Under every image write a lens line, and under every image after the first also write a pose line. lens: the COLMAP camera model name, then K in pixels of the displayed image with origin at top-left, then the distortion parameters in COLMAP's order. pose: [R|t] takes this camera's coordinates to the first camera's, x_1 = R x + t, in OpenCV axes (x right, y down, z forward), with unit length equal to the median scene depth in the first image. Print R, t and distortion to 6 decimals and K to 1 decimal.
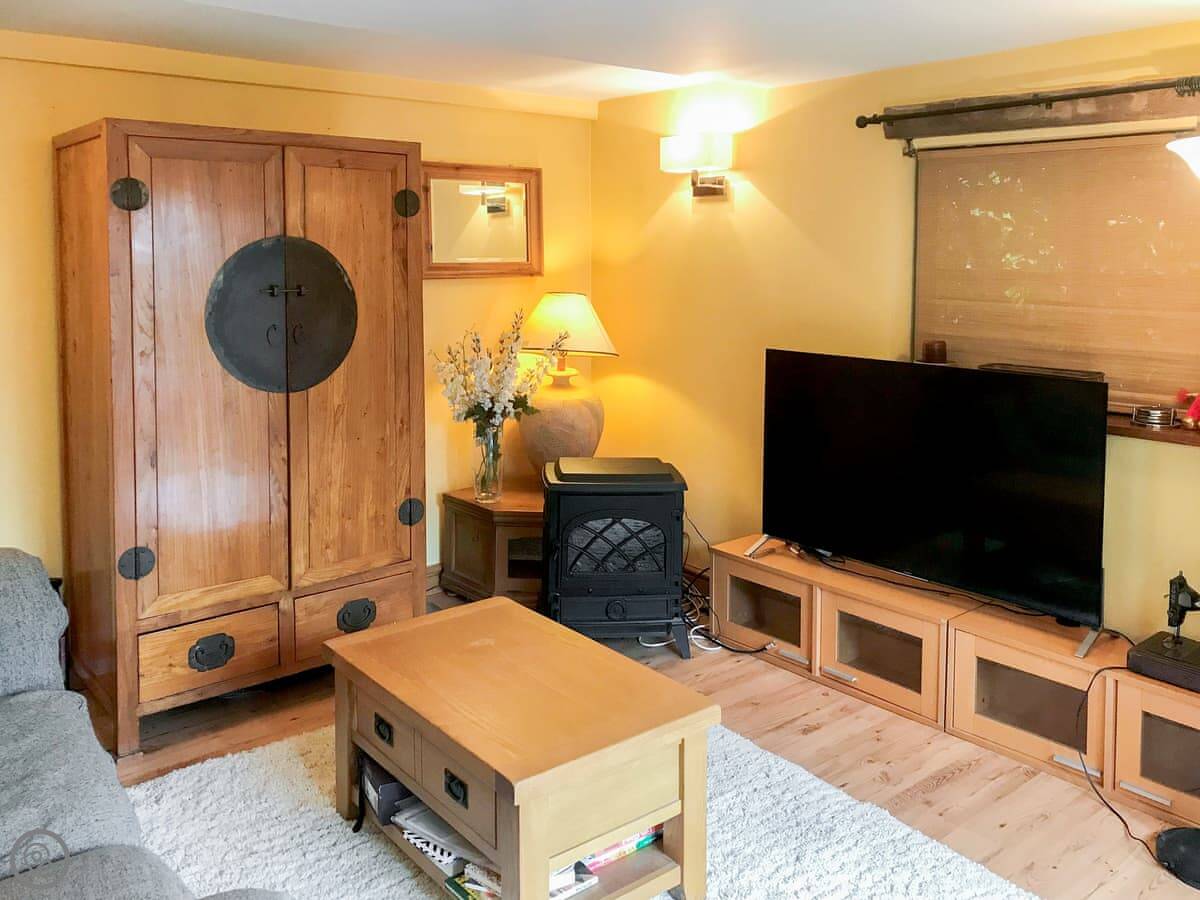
lens RADIAL K [[1020.3, 0, 589.5], [0, 1020.3, 451.2], [0, 0, 1]] dist [0.016338, -0.009413]
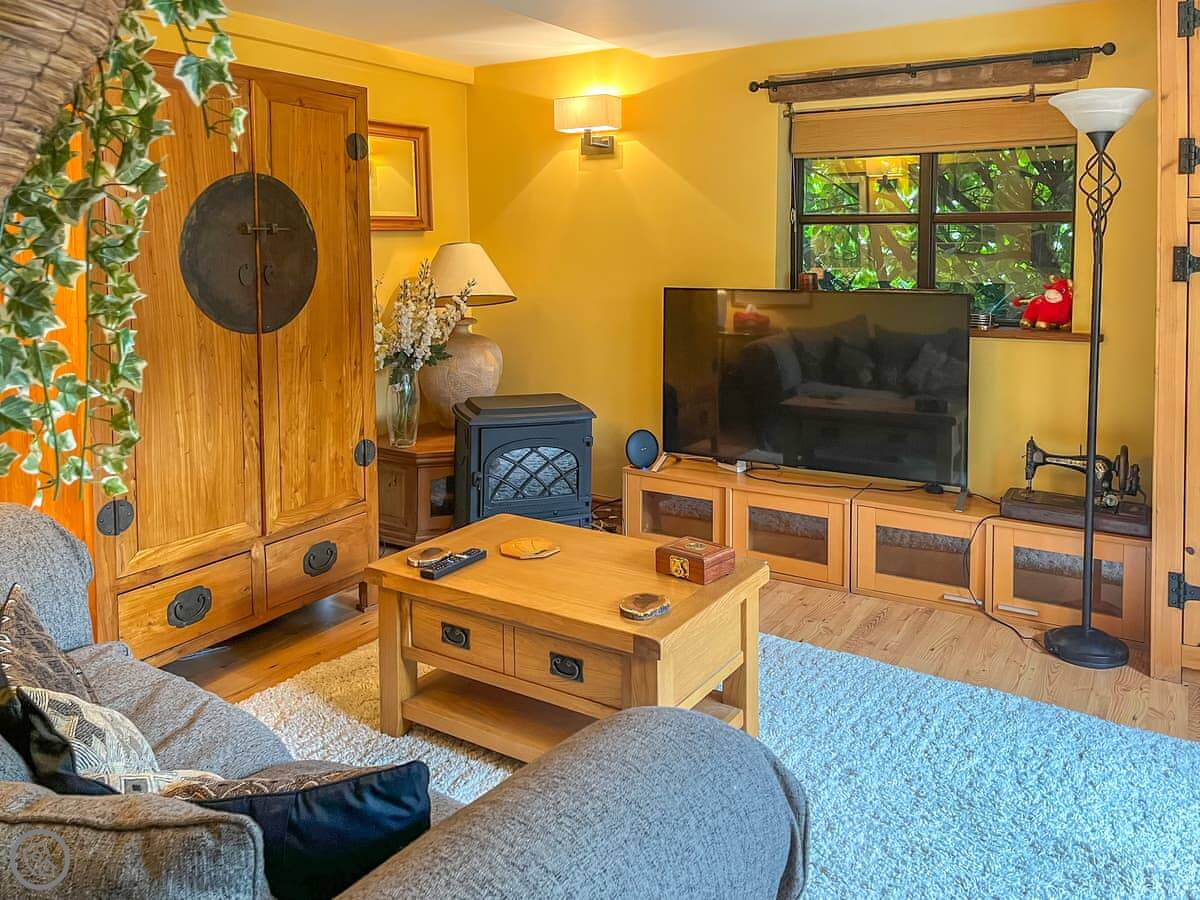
lens RADIAL K [[940.6, 0, 612.2], [0, 940.6, 440.2], [0, 0, 1]] dist [0.002469, 0.009168]
pose [[0.945684, -0.074591, 0.316413, -0.260102], [0.071876, 0.997208, 0.020263, 0.049943], [-0.317041, 0.003580, 0.948405, 0.027490]]
